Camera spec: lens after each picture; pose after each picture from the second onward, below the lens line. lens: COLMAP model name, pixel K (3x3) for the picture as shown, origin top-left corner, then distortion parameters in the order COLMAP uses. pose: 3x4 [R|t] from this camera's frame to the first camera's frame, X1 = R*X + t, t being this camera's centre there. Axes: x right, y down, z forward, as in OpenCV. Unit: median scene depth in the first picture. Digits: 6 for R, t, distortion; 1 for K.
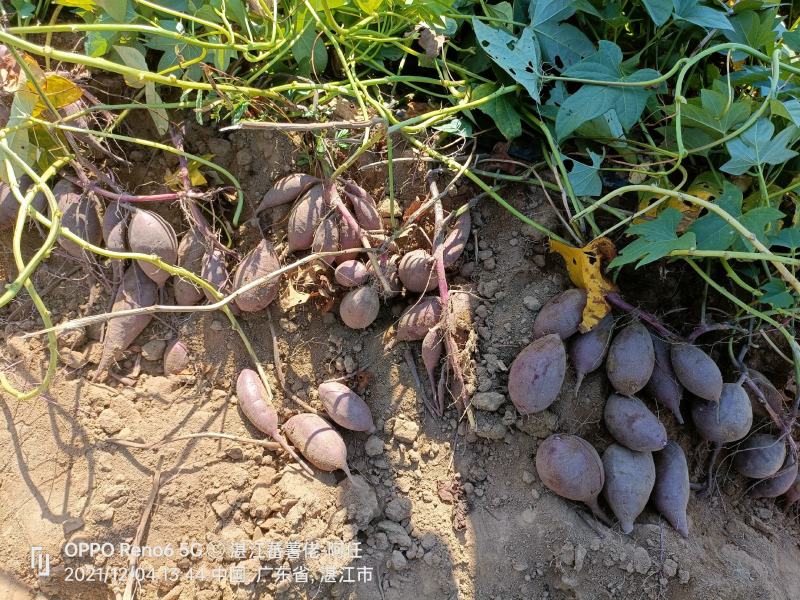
lens RADIAL K [[583.4, 0, 400.0], [0, 583.4, 303.9], [0, 0, 1]] dist [0.044489, -0.073605]
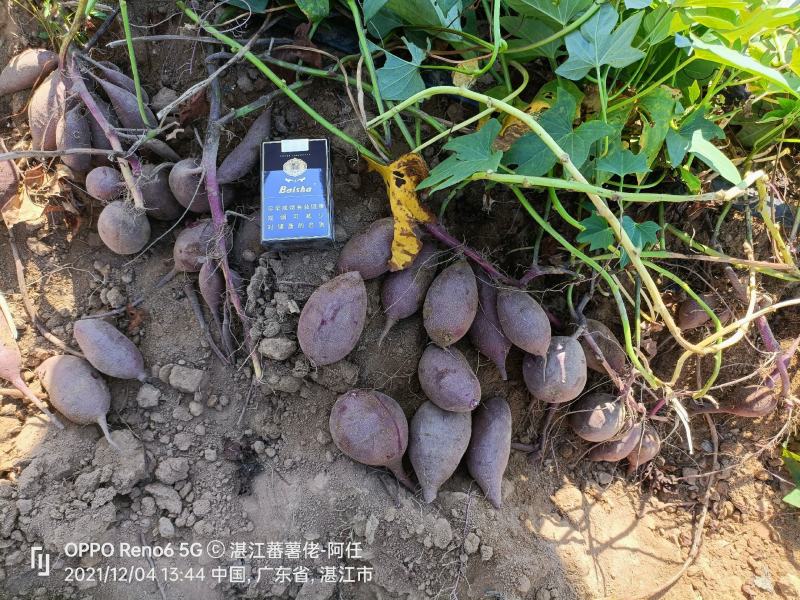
lens RADIAL K [[583.4, 0, 400.0], [0, 583.4, 303.9], [0, 0, 1]] dist [0.044489, -0.073605]
pose [[0.996882, 0.037397, 0.069489, 0.263754], [-0.045279, 0.992268, 0.115563, -0.000683], [-0.064630, -0.118349, 0.990867, 0.170894]]
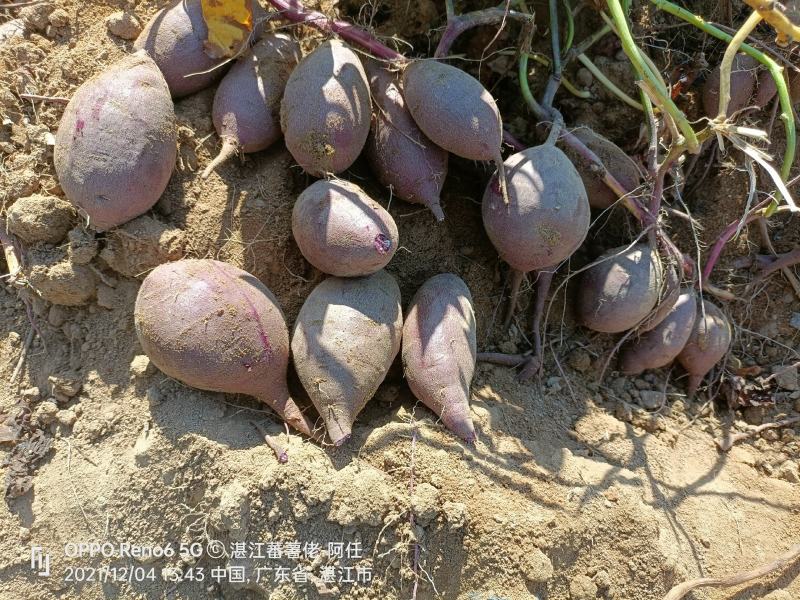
lens RADIAL K [[605.9, 0, 385.9], [0, 605.9, 299.6], [0, 0, 1]] dist [0.044835, -0.085431]
pose [[0.990751, -0.125254, 0.052189, 0.398376], [0.127140, 0.991283, -0.034541, 0.283864], [-0.047408, 0.040856, 0.998040, 0.485055]]
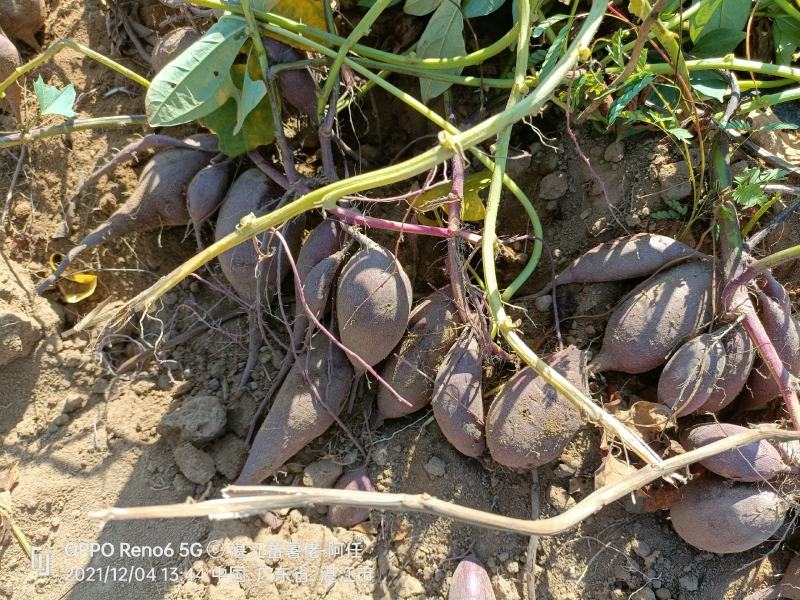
lens RADIAL K [[583.4, 0, 400.0], [0, 583.4, 303.9], [0, 0, 1]] dist [0.044489, -0.073605]
pose [[0.955581, 0.215703, -0.200840, -0.278515], [-0.226366, 0.973534, -0.031454, -0.094046], [0.188740, 0.075520, 0.979119, 0.449260]]
